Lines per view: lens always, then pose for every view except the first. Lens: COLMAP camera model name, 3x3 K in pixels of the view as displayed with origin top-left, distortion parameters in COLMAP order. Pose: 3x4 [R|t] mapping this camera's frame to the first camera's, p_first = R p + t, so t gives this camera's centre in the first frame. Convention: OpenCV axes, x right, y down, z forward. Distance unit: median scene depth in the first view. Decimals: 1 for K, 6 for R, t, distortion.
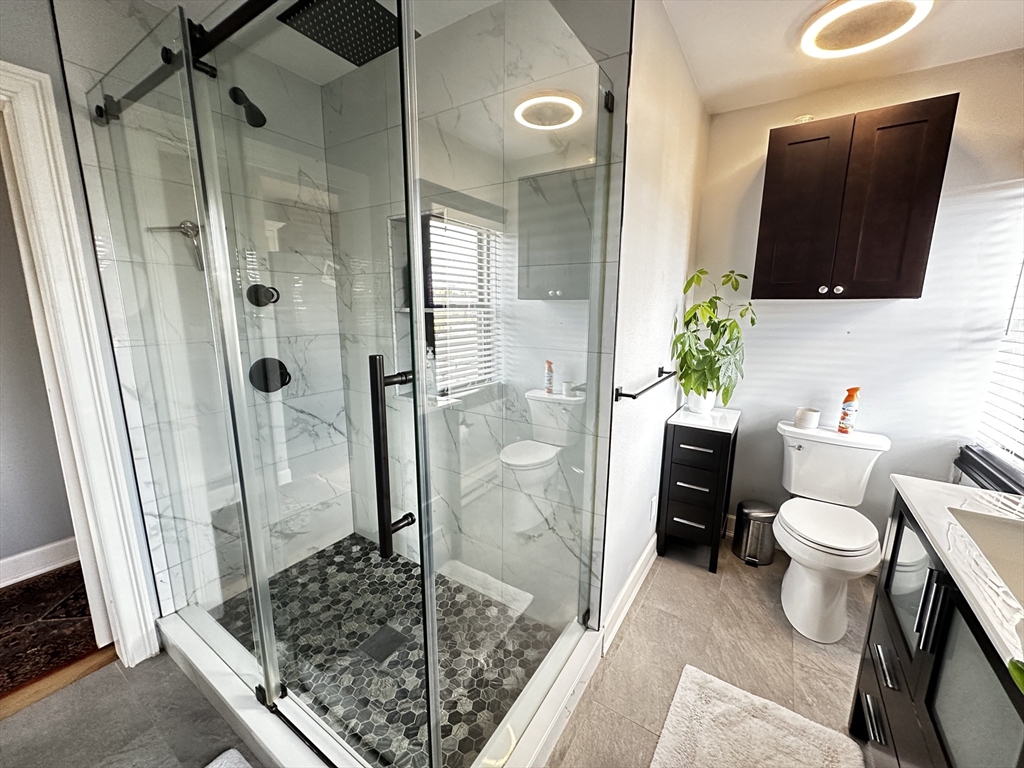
lens RADIAL K [[410.1, 0, 512.5], [0, 410.1, 384.0], [0, 0, 1]] dist [0.000452, 0.000871]
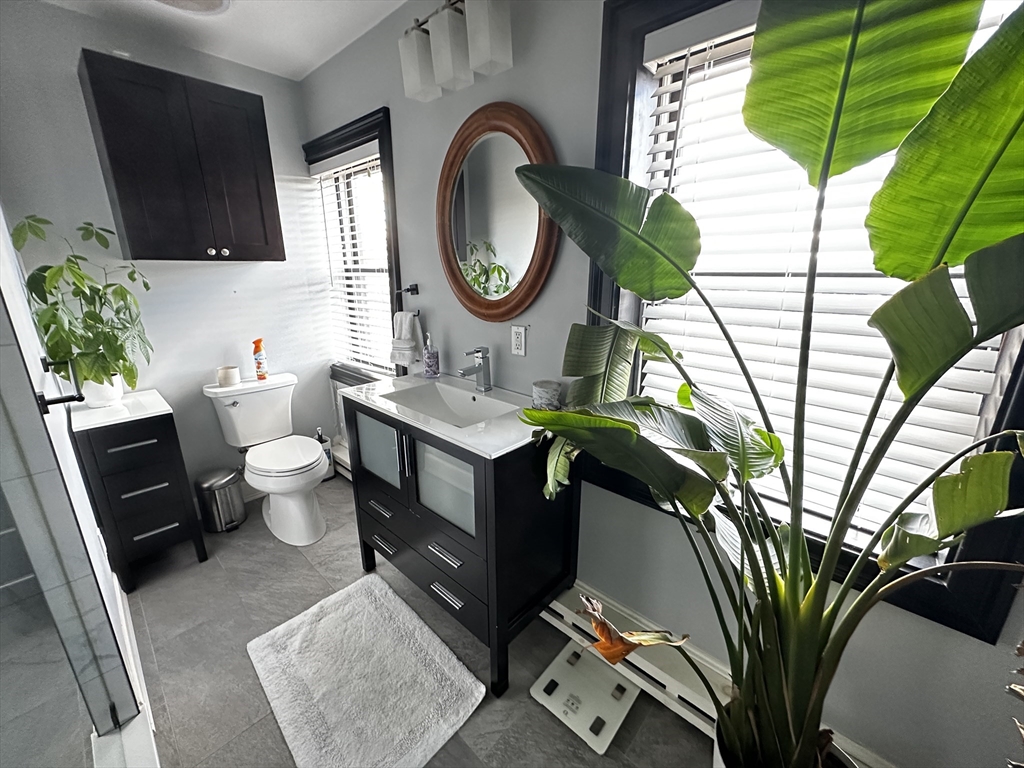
lens RADIAL K [[410.1, 0, 513.2], [0, 410.1, 385.3], [0, 0, 1]] dist [0.000452, 0.000871]
pose [[0.155291, -0.278205, 0.947885, -0.186793], [0.187753, 0.950348, 0.248168, -0.019971], [-0.969863, 0.139430, 0.199814, 0.086989]]
